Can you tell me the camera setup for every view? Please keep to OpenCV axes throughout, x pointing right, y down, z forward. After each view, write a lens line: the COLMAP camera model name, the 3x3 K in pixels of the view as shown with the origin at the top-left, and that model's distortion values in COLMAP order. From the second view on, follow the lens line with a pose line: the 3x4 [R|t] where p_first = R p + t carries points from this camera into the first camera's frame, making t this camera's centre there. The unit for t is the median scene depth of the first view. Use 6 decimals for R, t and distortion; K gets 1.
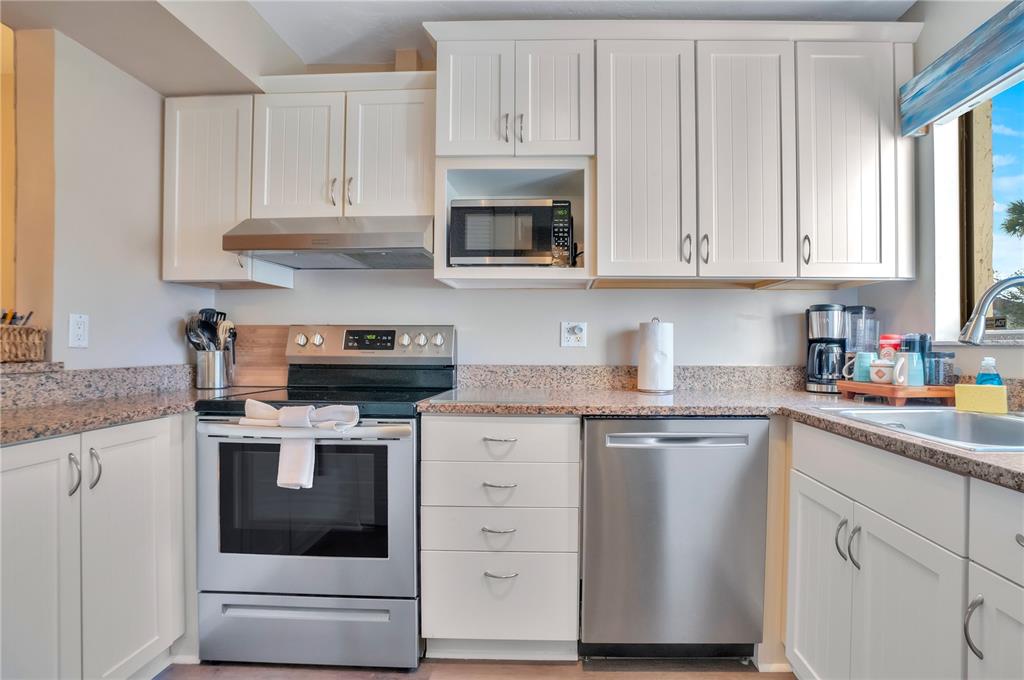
lens RADIAL K [[478.1, 0, 548.7], [0, 478.1, 339.7], [0, 0, 1]] dist [-0.044313, 0.019656]
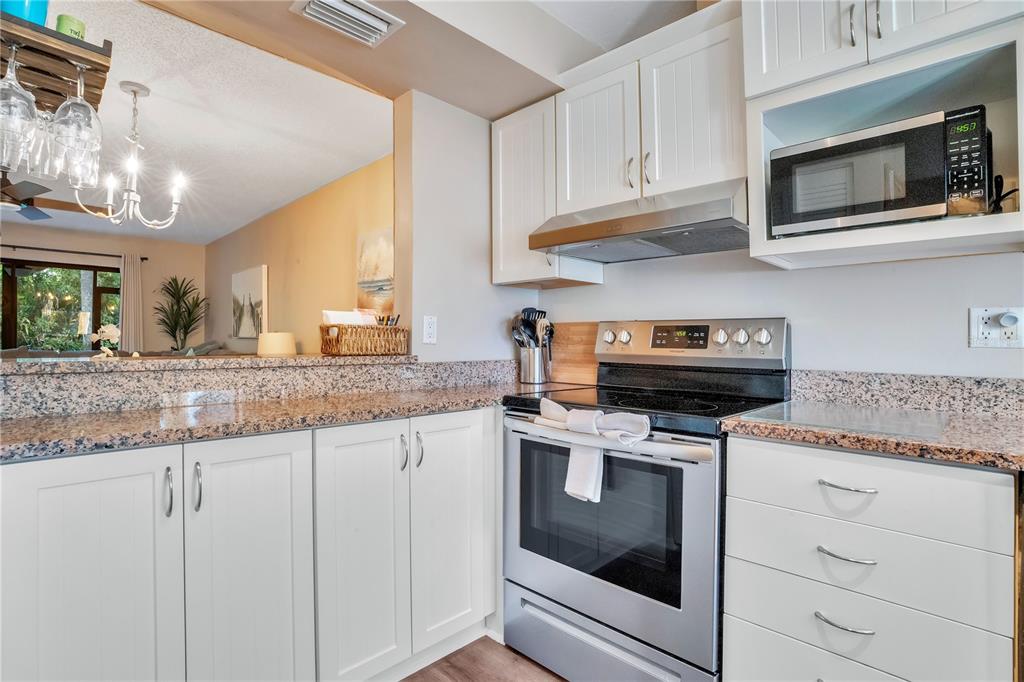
lens RADIAL K [[492.4, 0, 518.3], [0, 492.4, 327.1], [0, 0, 1]] dist [-0.048551, 0.014463]
pose [[0.737858, -0.014930, -0.674791, 0.013160], [0.002145, 0.999802, -0.019776, -0.000259], [0.674953, 0.013145, 0.737744, 0.178388]]
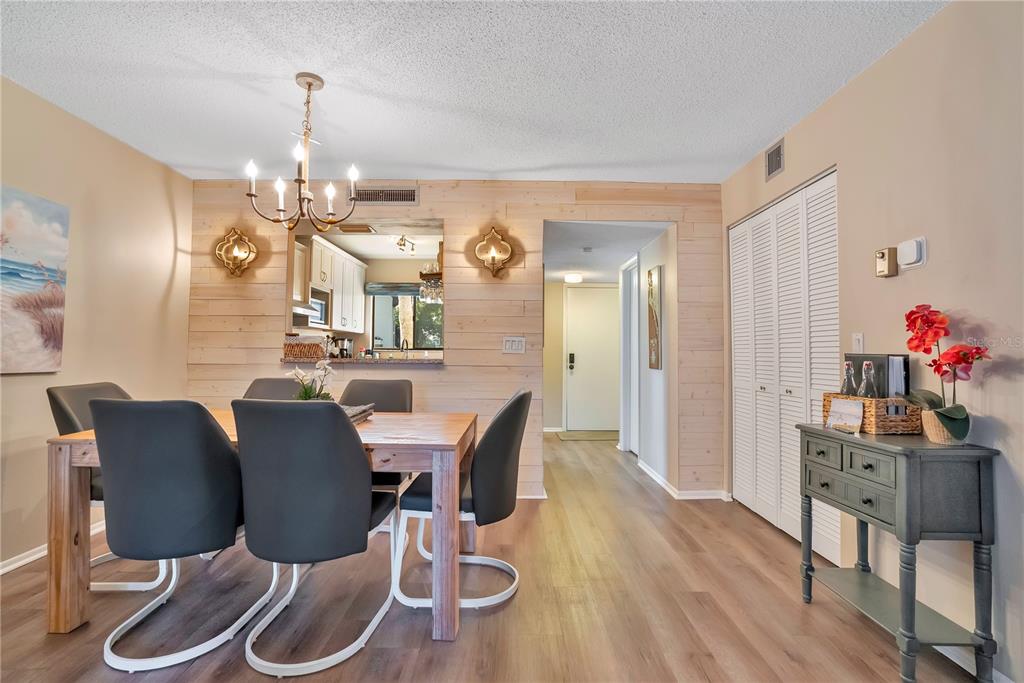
lens RADIAL K [[478.1, 0, 516.9], [0, 478.1, 343.0], [0, 0, 1]] dist [-0.044313, 0.019656]
pose [[-0.039994, 0.017494, 0.999047, -3.160327], [-0.015313, 0.999719, -0.018119, -0.001987], [-0.999083, -0.016023, -0.039715, -0.093560]]
